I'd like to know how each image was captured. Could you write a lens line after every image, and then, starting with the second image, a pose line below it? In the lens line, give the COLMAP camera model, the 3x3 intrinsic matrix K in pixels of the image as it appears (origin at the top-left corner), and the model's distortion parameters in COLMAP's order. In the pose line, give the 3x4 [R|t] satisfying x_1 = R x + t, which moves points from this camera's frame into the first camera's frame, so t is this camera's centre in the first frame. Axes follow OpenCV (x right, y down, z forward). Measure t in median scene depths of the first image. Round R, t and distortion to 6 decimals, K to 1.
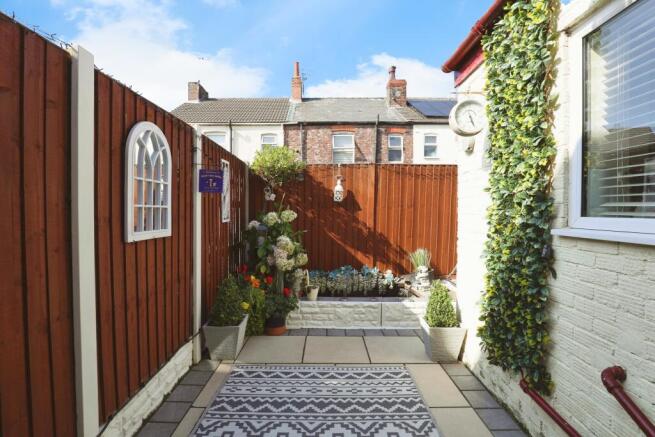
lens RADIAL K [[305.6, 0, 318.5], [0, 305.6, 222.1], [0, 0, 1]] dist [0.000454, -0.000186]
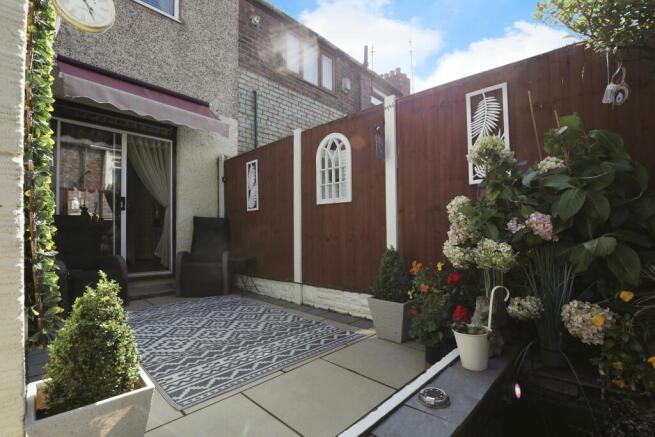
lens RADIAL K [[305.6, 0, 318.5], [0, 305.6, 222.1], [0, 0, 1]] dist [0.000454, -0.000186]
pose [[-0.691475, -0.017436, -0.722190, 0.648713], [-0.016307, 0.999831, -0.008526, 0.162967], [0.722217, 0.005881, -0.691642, 1.951207]]
